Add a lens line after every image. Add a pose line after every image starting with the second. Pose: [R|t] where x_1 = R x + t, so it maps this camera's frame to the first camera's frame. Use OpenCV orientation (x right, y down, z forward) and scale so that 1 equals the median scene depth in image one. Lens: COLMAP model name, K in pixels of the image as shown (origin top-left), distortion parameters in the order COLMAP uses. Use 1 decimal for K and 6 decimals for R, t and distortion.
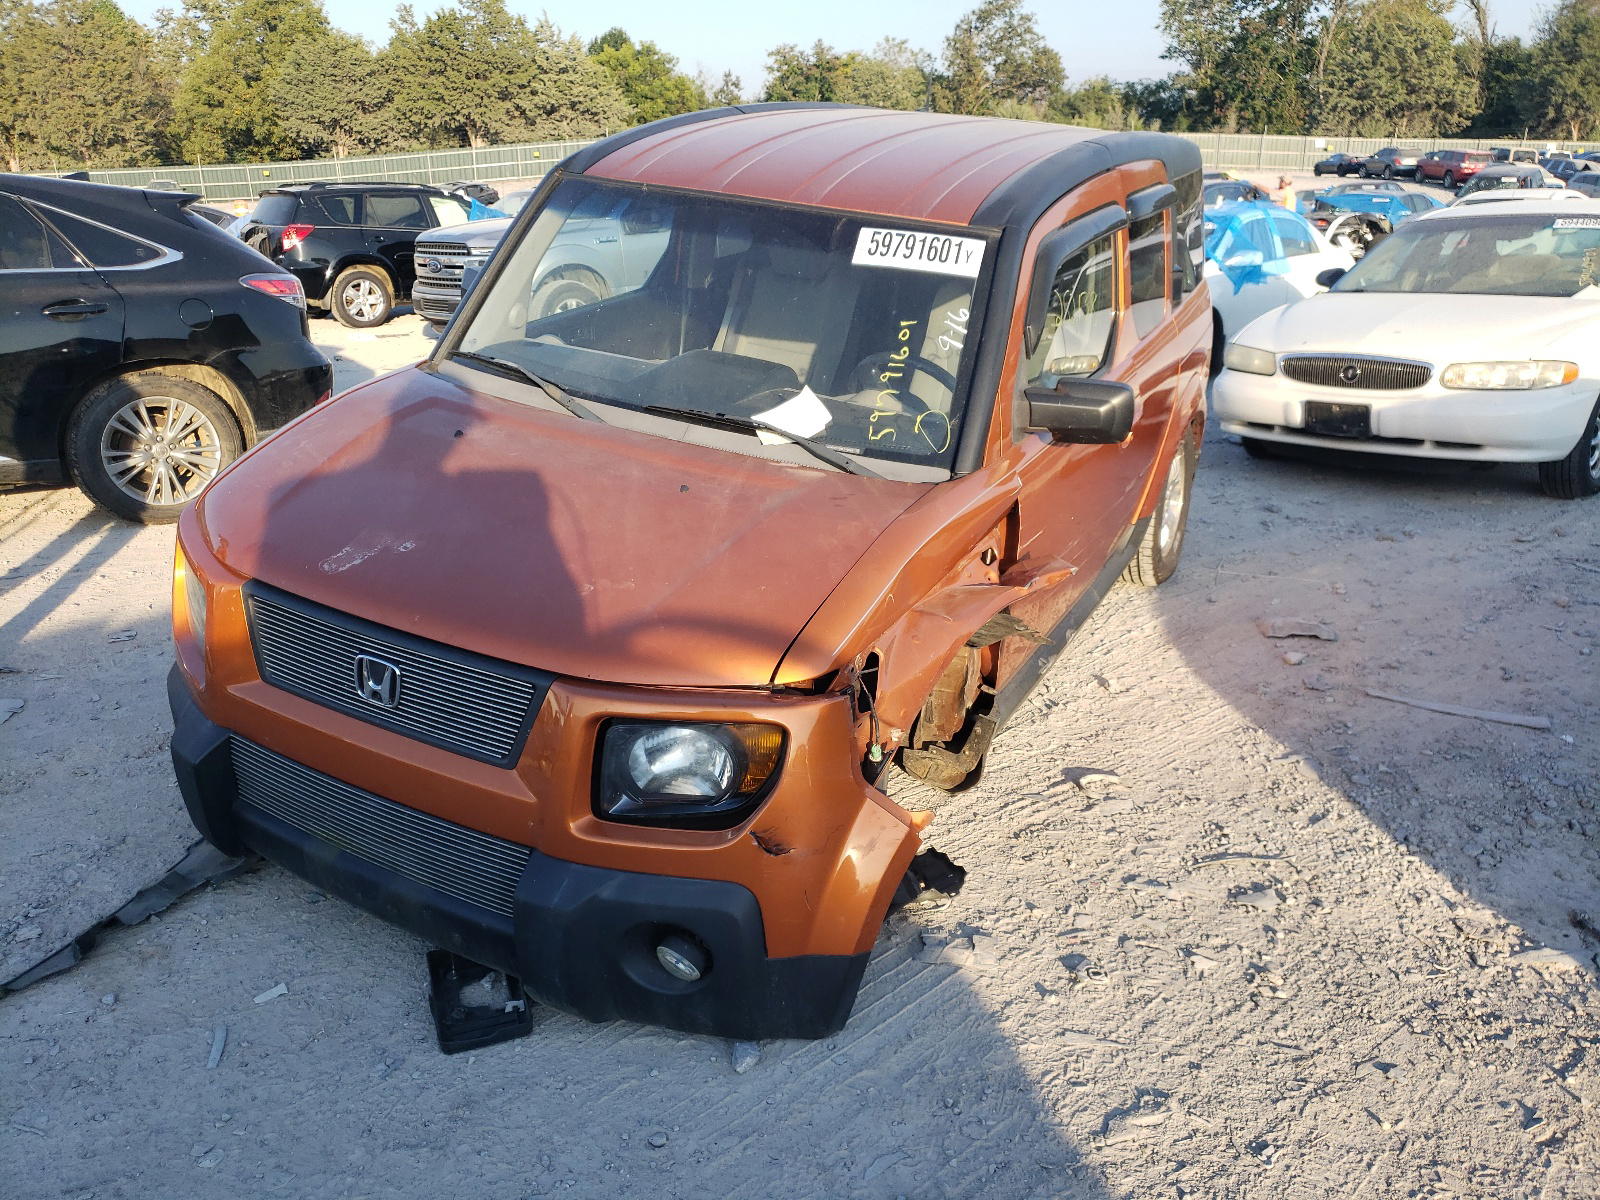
lens RADIAL K [[1164.6, 0, 800.0], [0, 1164.6, 600.0], [0, 0, 1]] dist [0.007515, 0.001108]
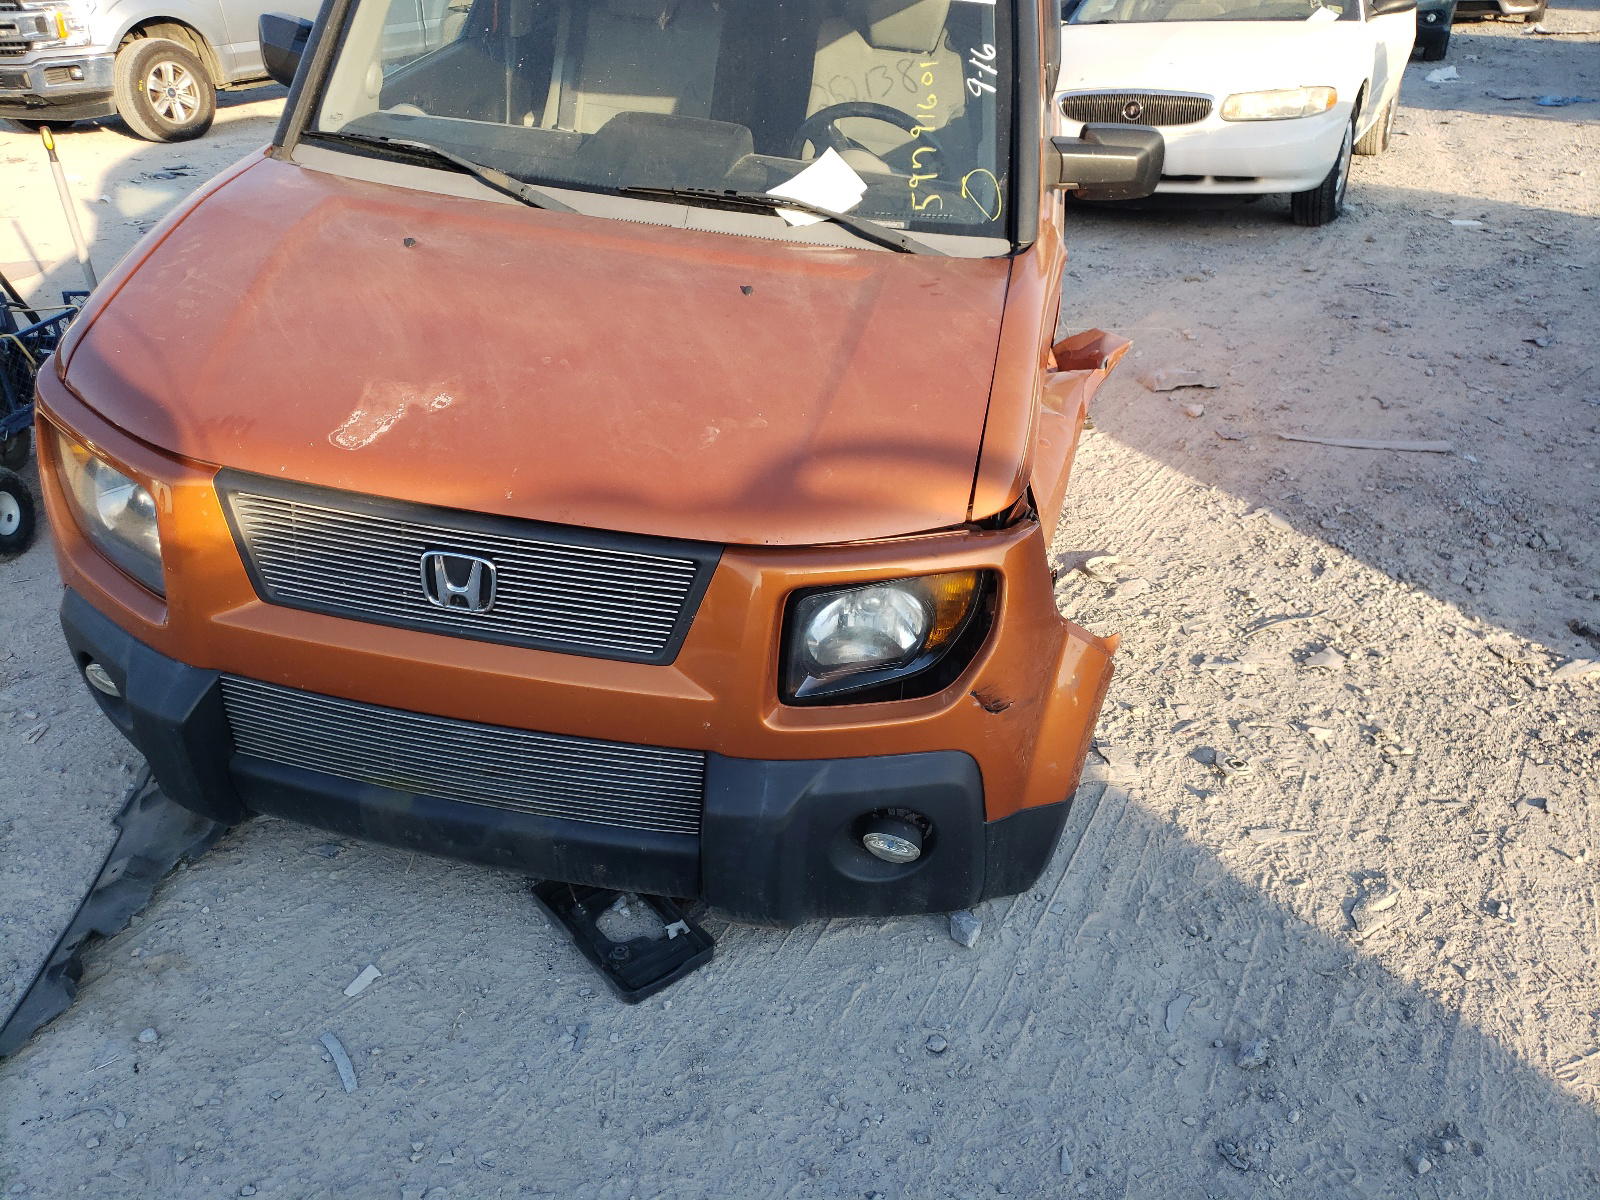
lens RADIAL K [[1182.8, 0, 800.0], [0, 1182.8, 600.0], [0, 0, 1]] dist [0.008221, -0.000443]
pose [[0.957913, -0.152240, 0.243364, -0.317259], [0.105978, 0.975447, 0.193061, -0.042896], [-0.266780, -0.159145, 0.950527, 0.182254]]
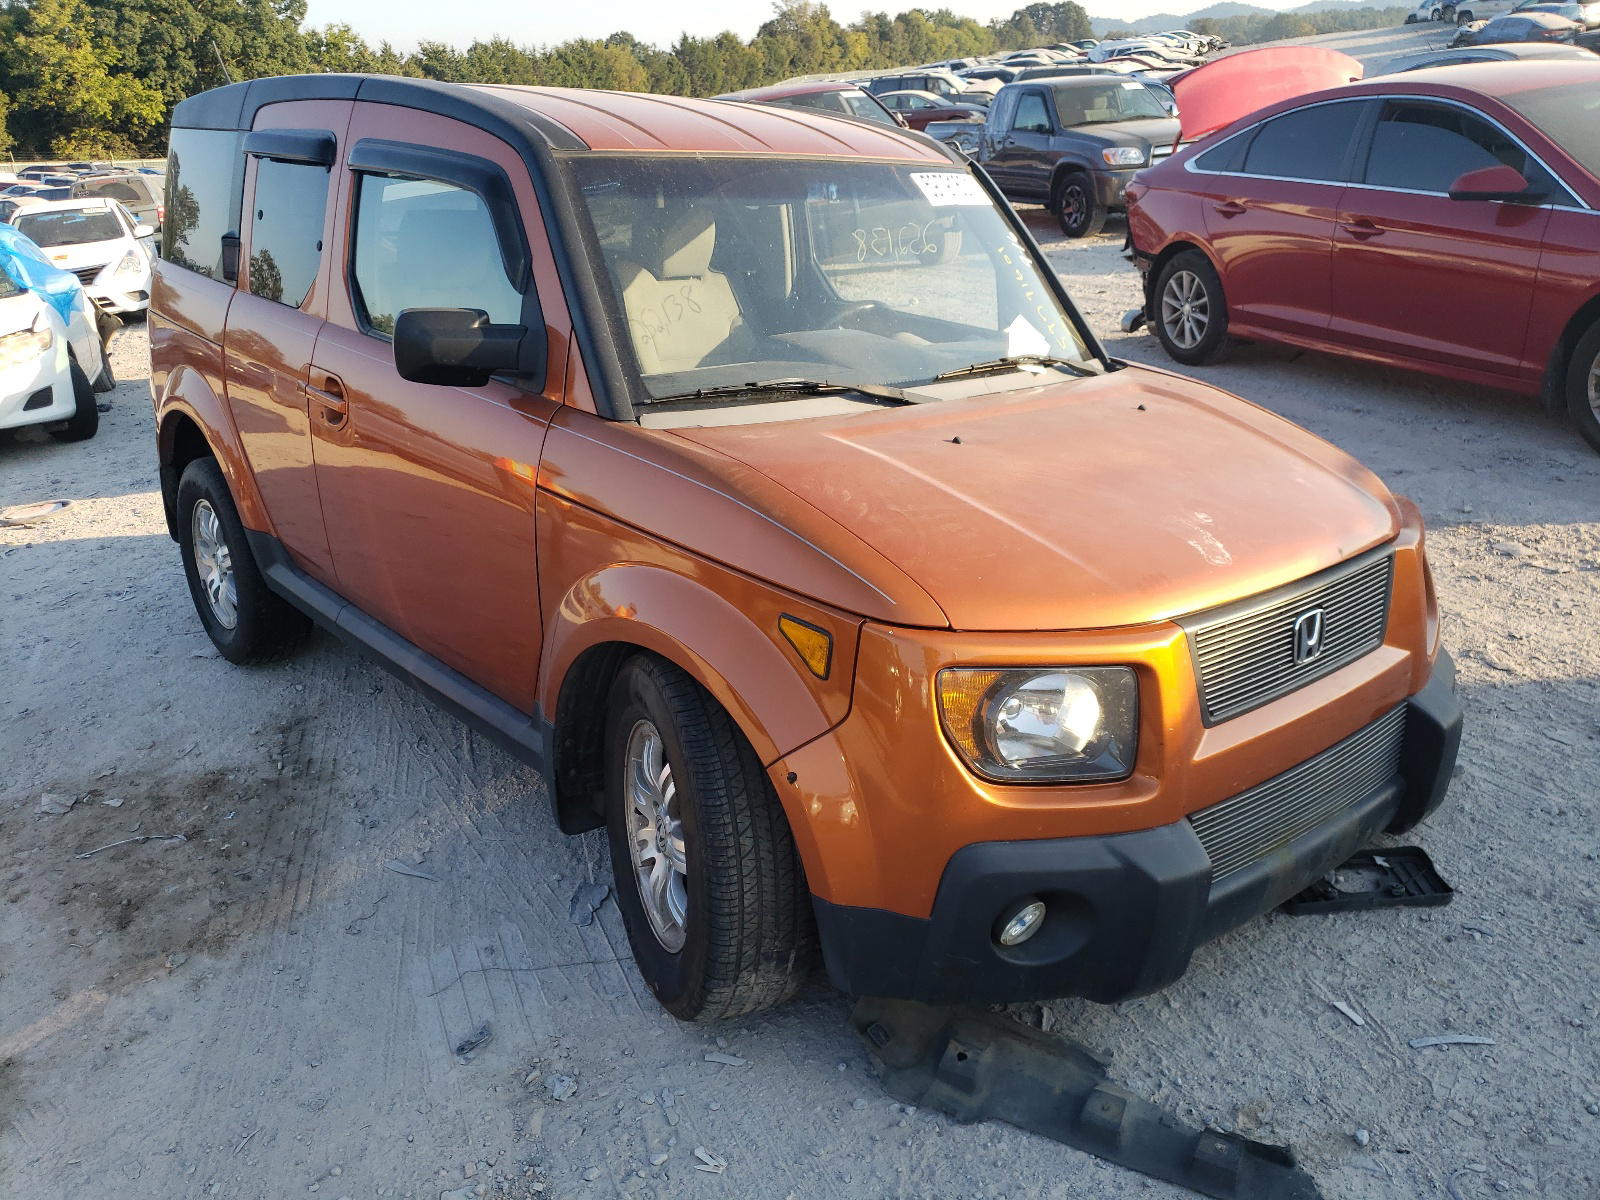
lens RADIAL K [[1182.8, 0, 800.0], [0, 1182.8, 600.0], [0, 0, 1]] dist [0.008221, -0.000443]
pose [[0.434288, -0.378300, 0.817486, -1.197557], [0.390547, 0.896878, 0.207563, -0.287277], [-0.811706, 0.229125, 0.537247, 0.734690]]
